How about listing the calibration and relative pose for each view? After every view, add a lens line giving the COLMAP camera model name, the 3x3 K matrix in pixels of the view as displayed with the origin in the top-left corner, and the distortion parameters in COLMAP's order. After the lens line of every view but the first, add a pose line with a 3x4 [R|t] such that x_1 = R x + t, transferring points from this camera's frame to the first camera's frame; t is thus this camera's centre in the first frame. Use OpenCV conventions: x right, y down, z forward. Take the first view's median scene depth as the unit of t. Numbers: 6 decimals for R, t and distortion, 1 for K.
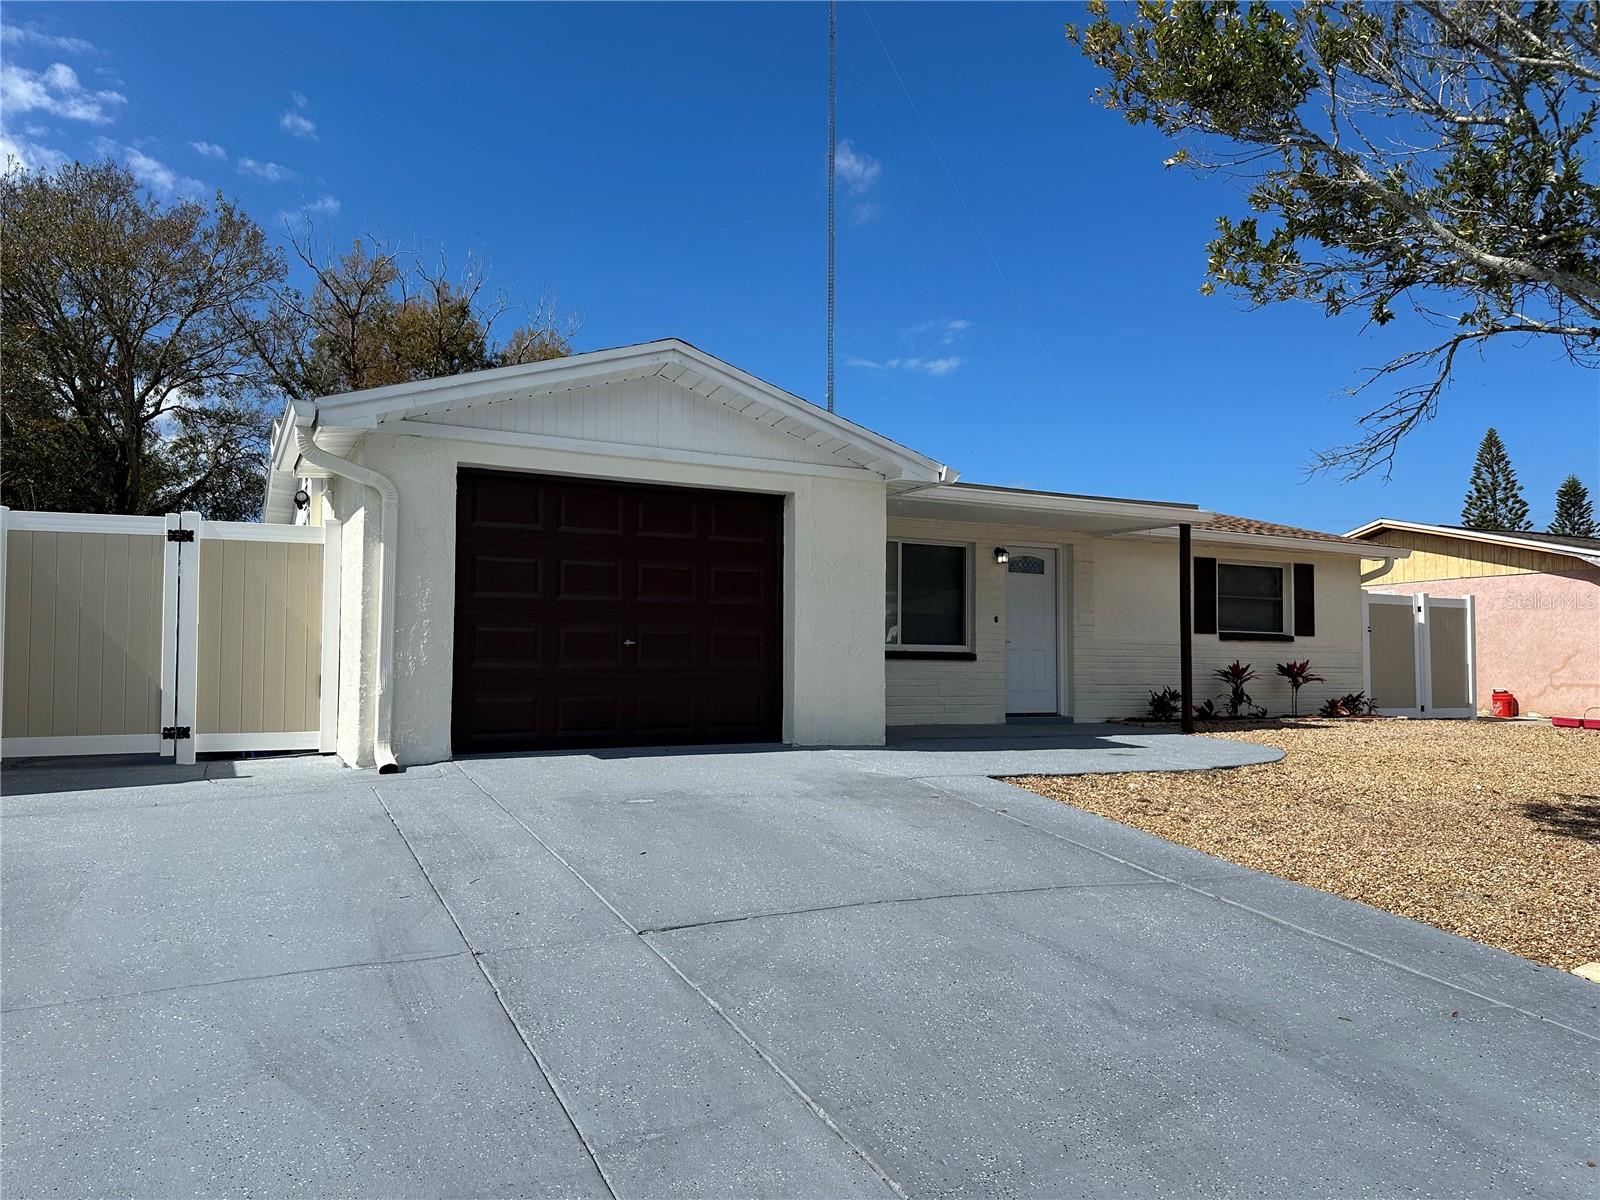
lens RADIAL K [[1110.7, 0, 794.2], [0, 1110.7, 606.3], [0, 0, 1]] dist [0.019507, -0.013253]
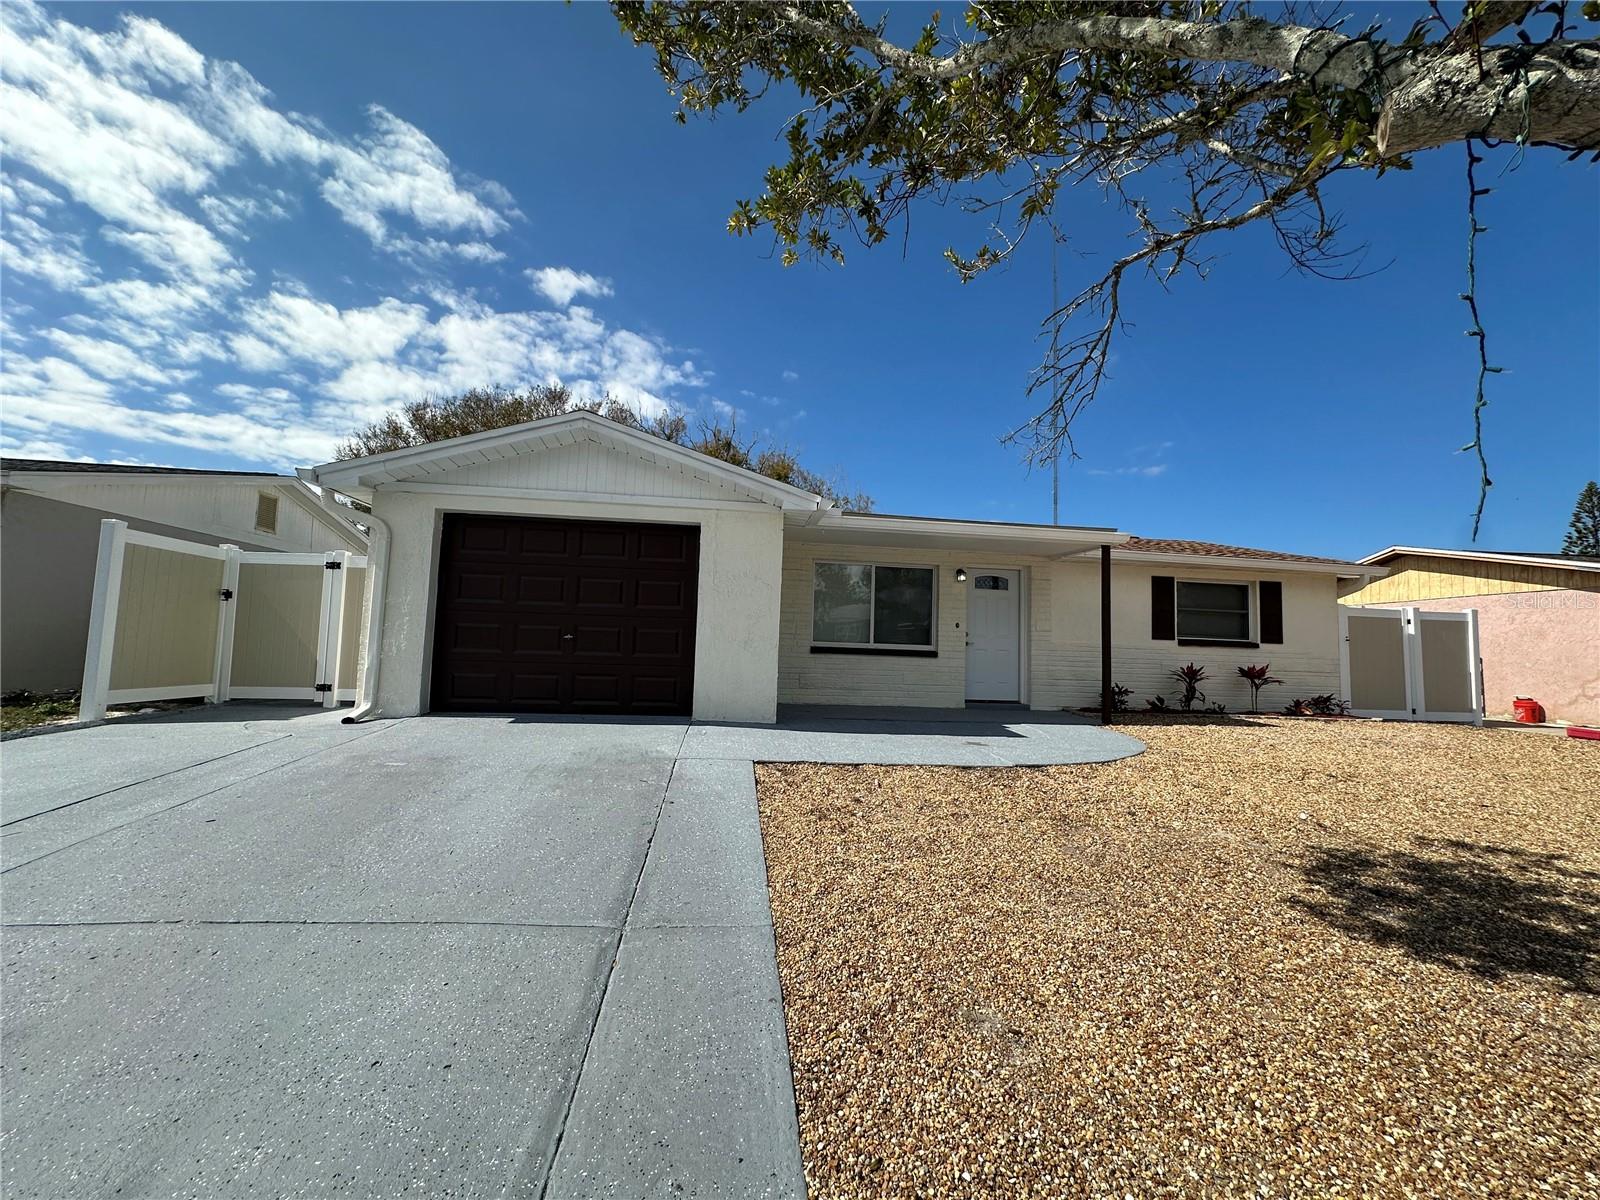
lens RADIAL K [[636.5, 0, 801.2], [0, 636.5, 602.2], [0, 0, 1]] dist [-0.005255, 0.001657]
pose [[0.938303, -0.002219, -0.345807, 0.243336], [-0.007981, 0.999574, -0.028071, 0.006477], [0.345722, 0.029099, 0.937886, 0.227475]]
